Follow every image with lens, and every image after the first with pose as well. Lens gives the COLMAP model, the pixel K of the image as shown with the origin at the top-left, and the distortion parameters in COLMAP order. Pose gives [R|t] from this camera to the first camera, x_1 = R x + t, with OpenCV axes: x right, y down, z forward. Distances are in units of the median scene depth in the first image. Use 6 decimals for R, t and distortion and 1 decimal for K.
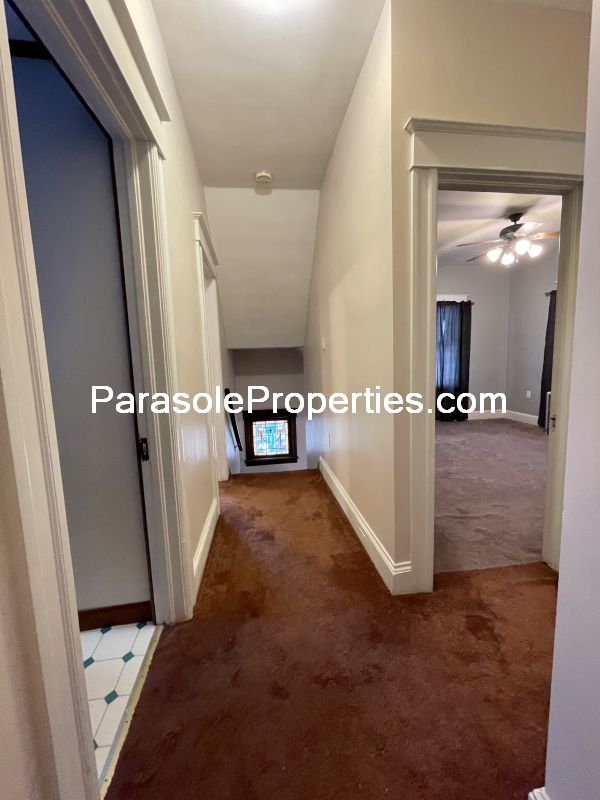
lens RADIAL K [[325.4, 0, 300.0], [0, 325.4, 400.0], [0, 0, 1]] dist [-0.002485, -0.000182]
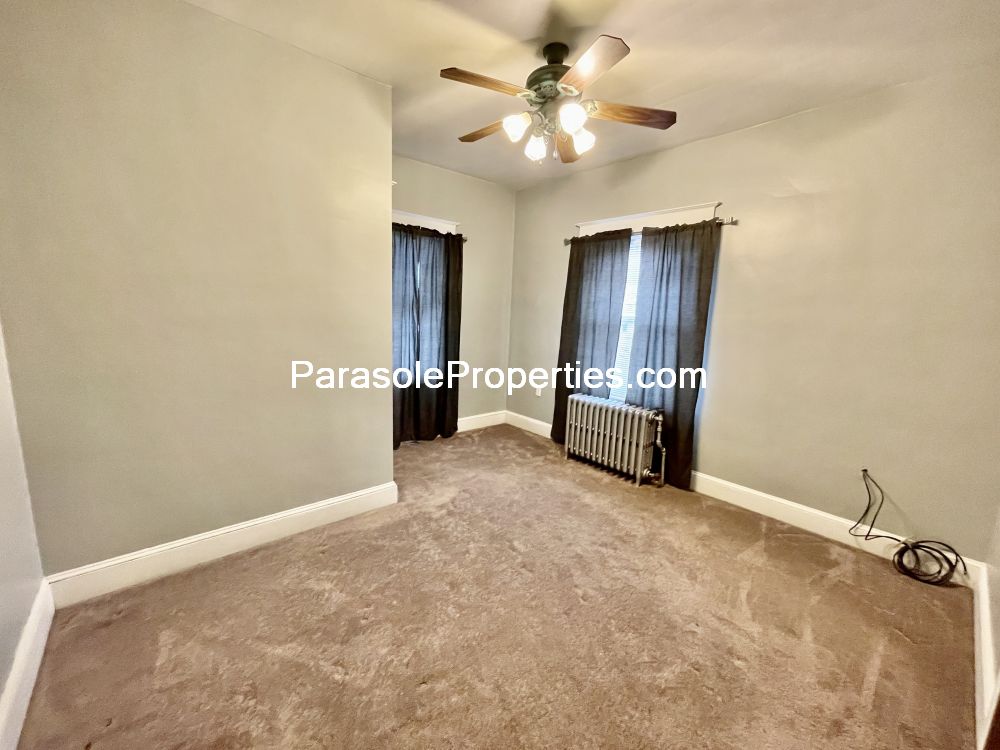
lens RADIAL K [[406.7, 0, 500.0], [0, 406.7, 375.0], [0, 0, 1]] dist [-0.002485, -0.000182]
pose [[0.827598, -0.022835, 0.560856, 0.172979], [-0.000352, 0.999151, 0.041199, -0.085924], [-0.561321, -0.034294, 0.826887, 0.361980]]
